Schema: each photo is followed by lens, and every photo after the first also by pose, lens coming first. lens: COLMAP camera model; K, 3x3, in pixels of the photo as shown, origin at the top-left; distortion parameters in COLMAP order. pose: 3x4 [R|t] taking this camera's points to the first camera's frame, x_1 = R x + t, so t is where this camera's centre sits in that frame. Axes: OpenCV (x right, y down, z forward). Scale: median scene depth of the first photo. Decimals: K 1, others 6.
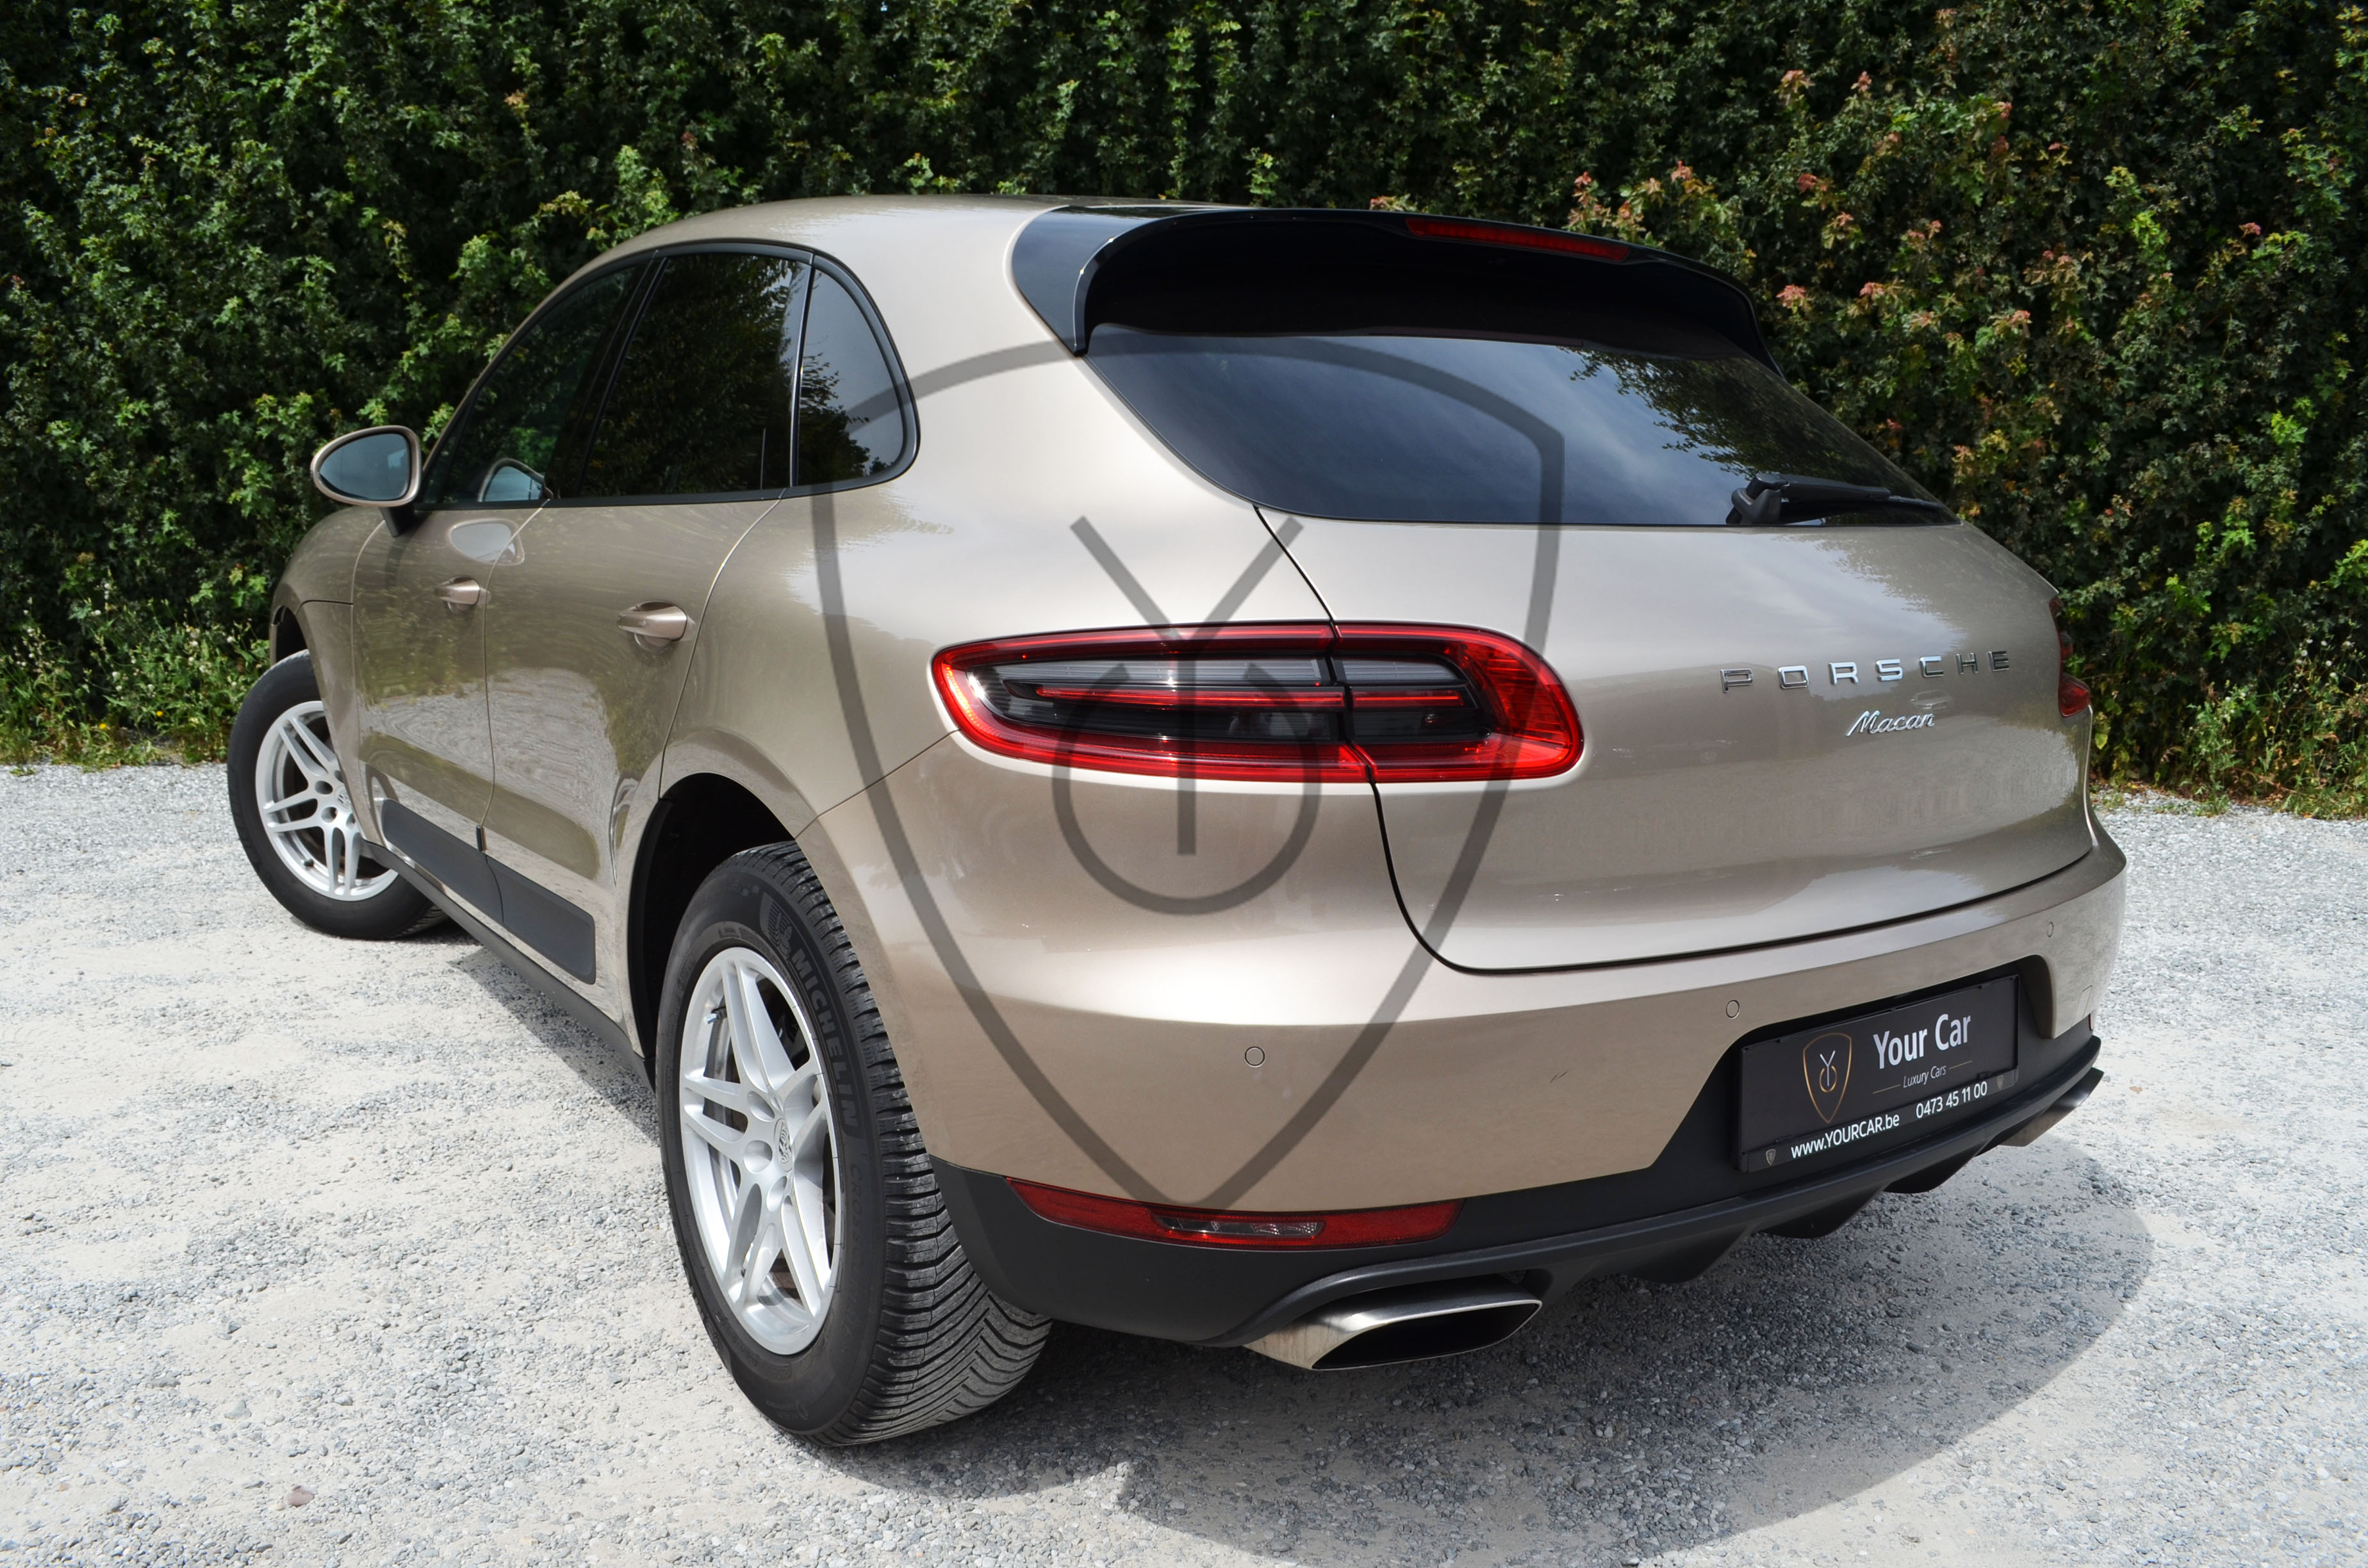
lens RADIAL K [[1843.1, 0, 1183.7], [0, 1843.1, 831.1], [0, 0, 1]] dist [-0.079923, 0.013733]
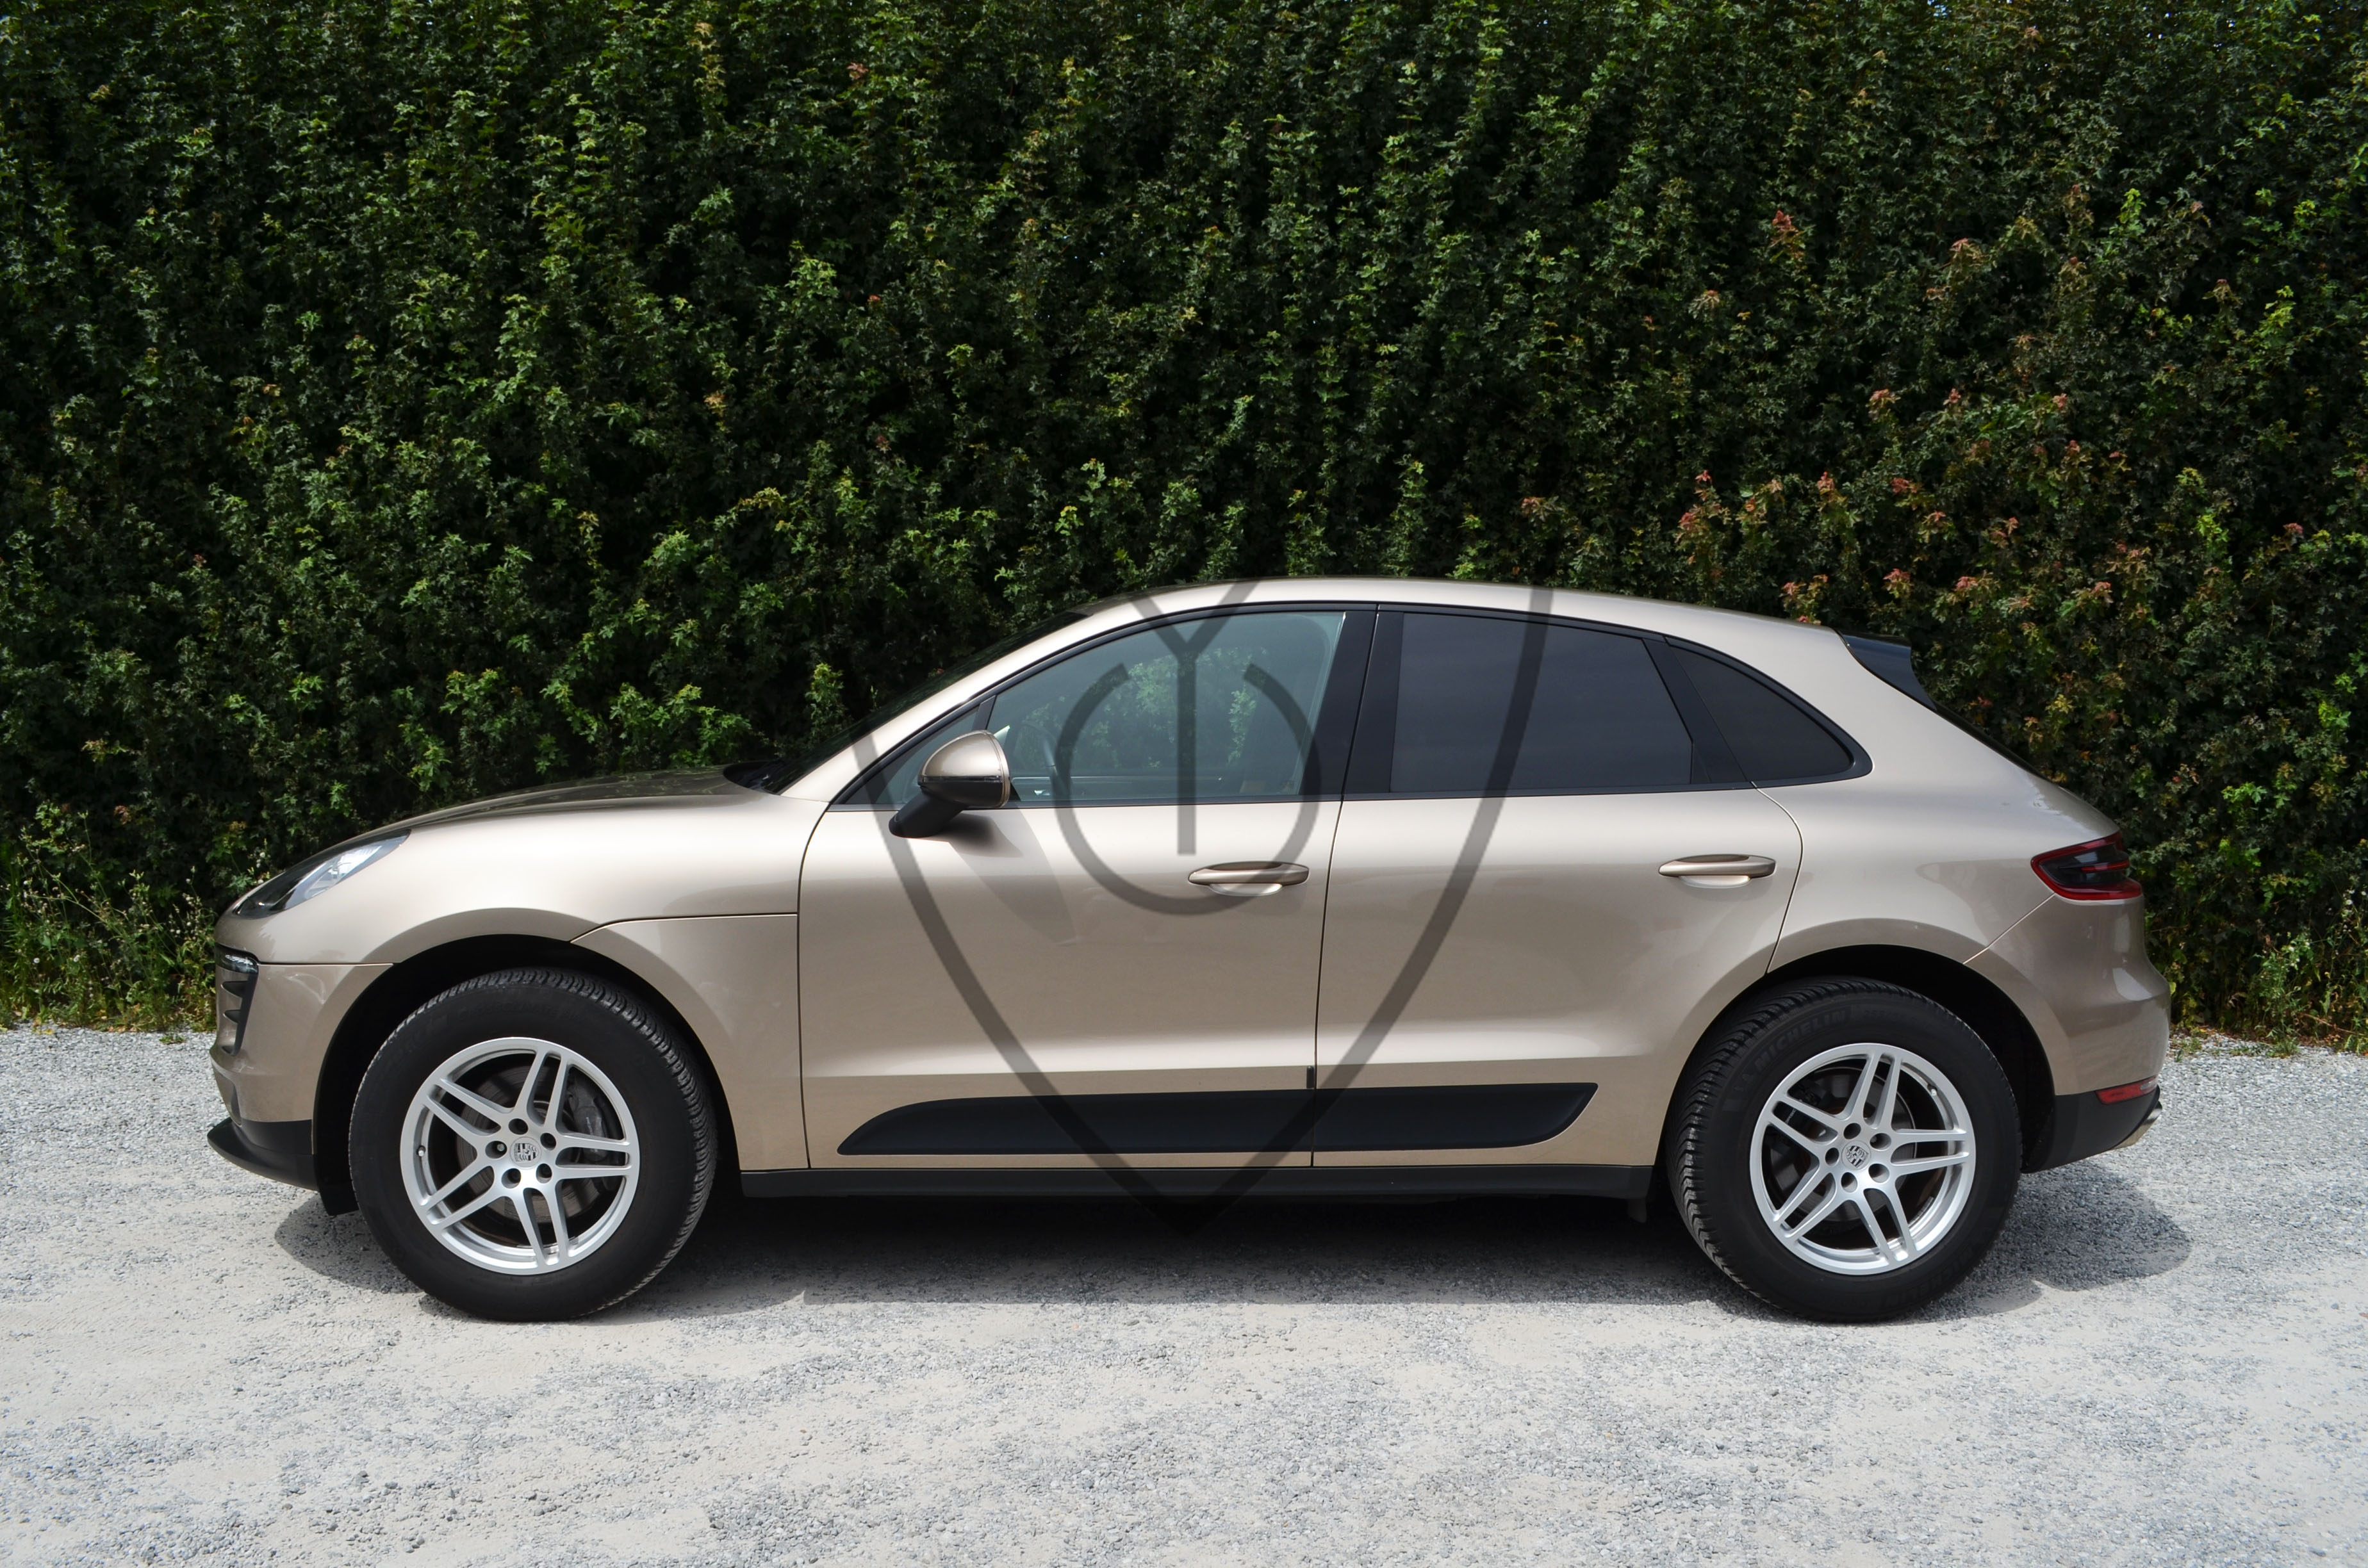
lens RADIAL K [[1852.3, 0, 1185.3], [0, 1852.3, 831.2], [0, 0, 1]] dist [-0.081392, 0.014902]
pose [[0.998353, -0.005343, 0.057117, -0.152418], [0.012820, 0.991251, -0.131363, -0.009889], [-0.055916, 0.131879, 0.989687, -0.048780]]
